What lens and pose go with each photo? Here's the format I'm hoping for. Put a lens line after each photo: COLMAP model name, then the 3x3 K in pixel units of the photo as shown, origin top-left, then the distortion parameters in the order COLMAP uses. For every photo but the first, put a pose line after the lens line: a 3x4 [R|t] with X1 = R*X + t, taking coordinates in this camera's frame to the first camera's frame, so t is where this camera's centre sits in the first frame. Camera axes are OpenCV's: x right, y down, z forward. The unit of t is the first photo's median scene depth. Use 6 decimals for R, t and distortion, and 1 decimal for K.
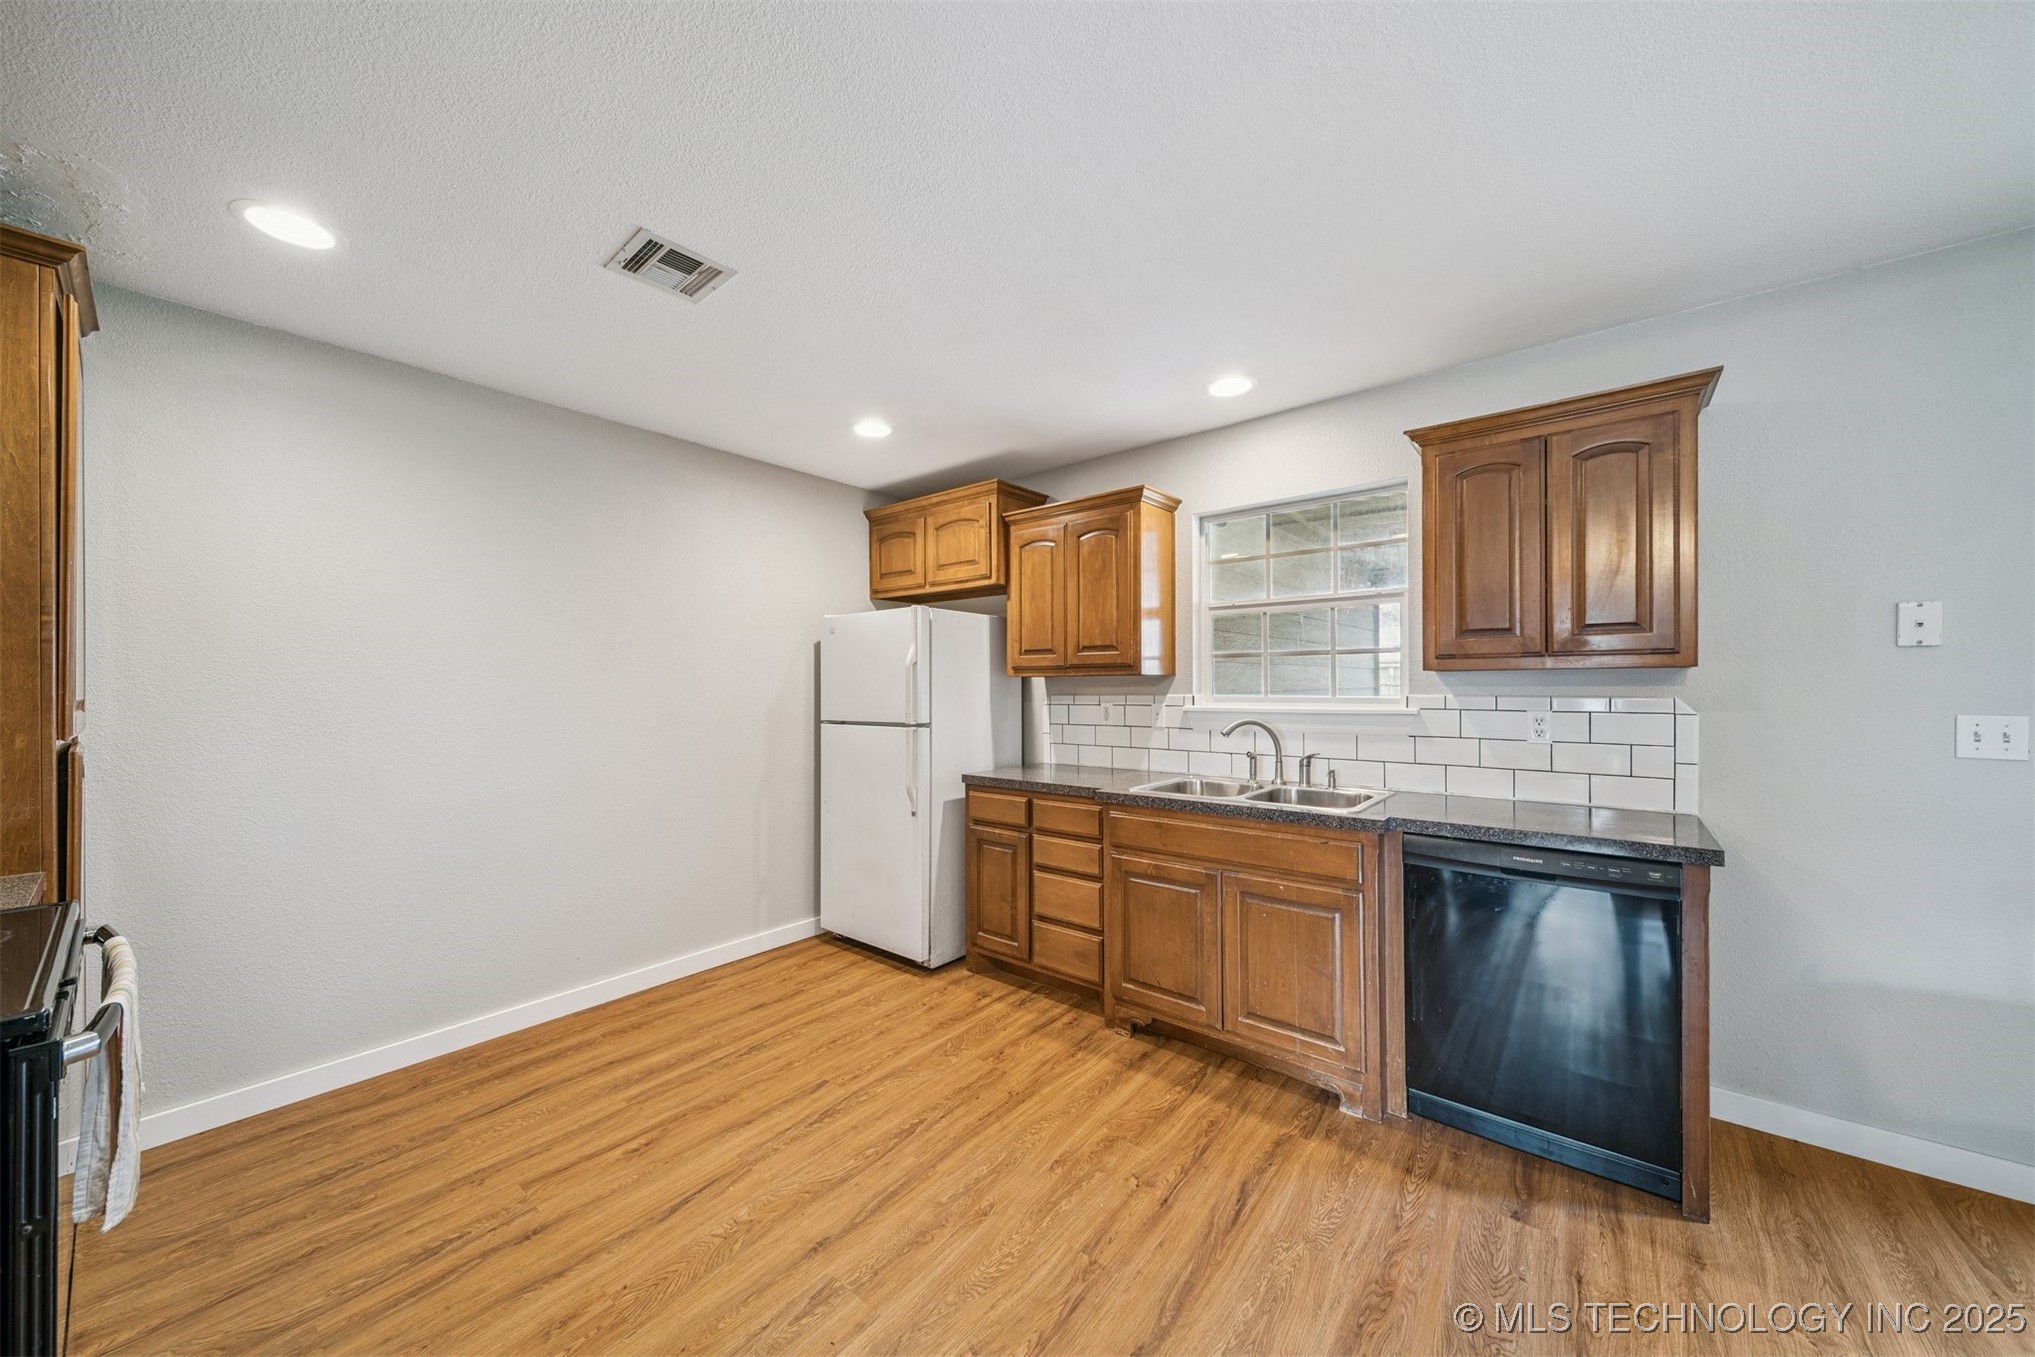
lens RADIAL K [[717.4, 0, 1017.1], [0, 717.4, 684.1], [0, 0, 1]] dist [0.007893, -0.000945]
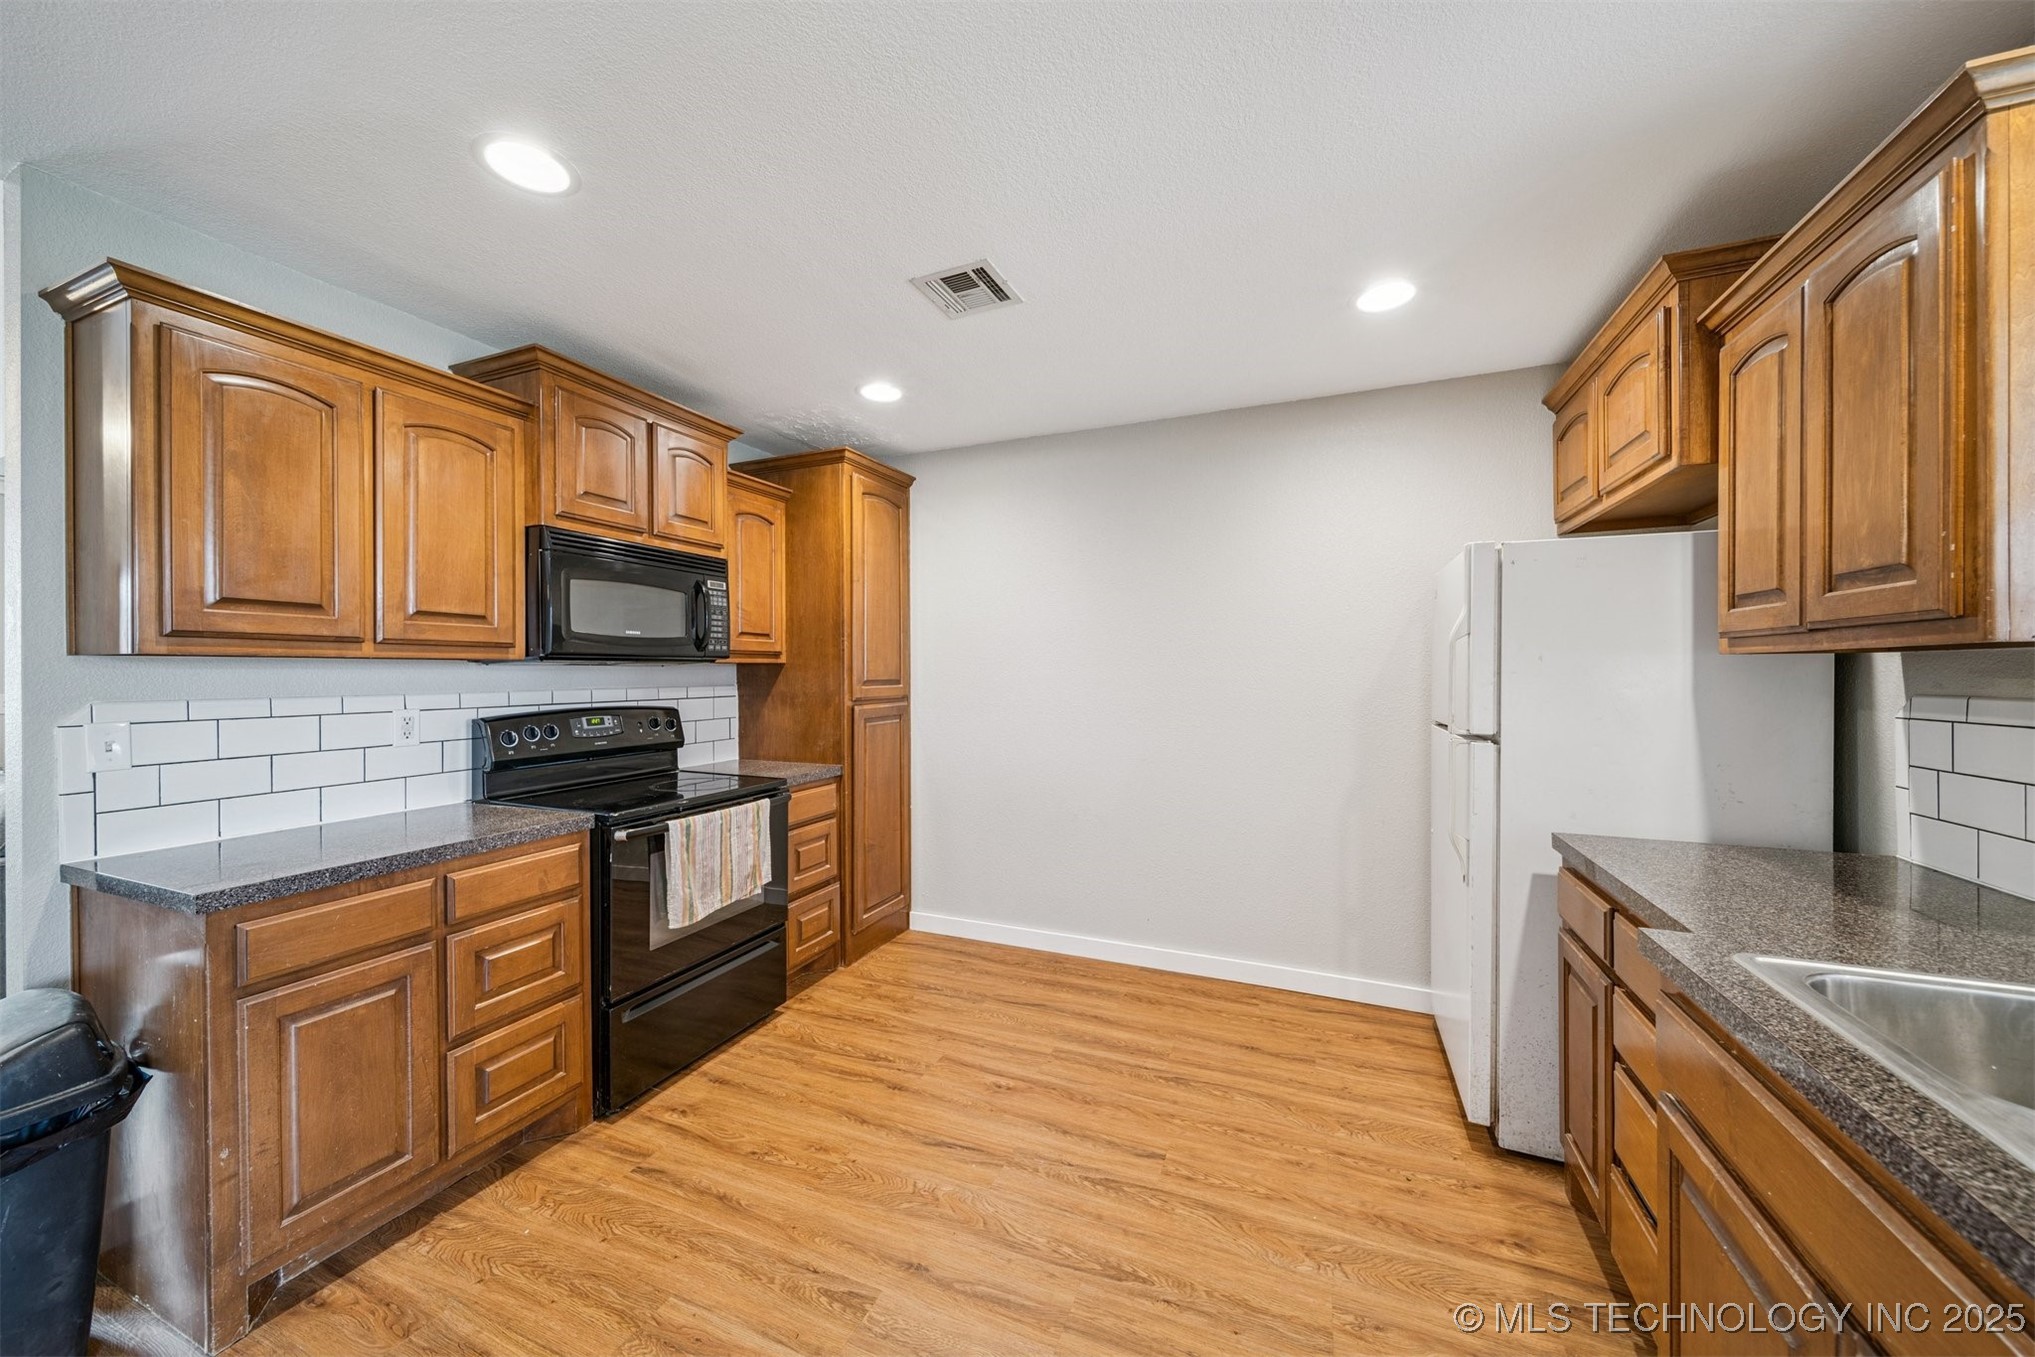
lens RADIAL K [[717.4, 0, 1017.9], [0, 717.4, 674.1], [0, 0, 1]] dist [0.007893, -0.000945]
pose [[0.275849, 0.006032, -0.961182, 0.445121], [0.004808, 0.999959, 0.007655, -0.004108], [0.961189, -0.006733, 0.275808, 0.582664]]
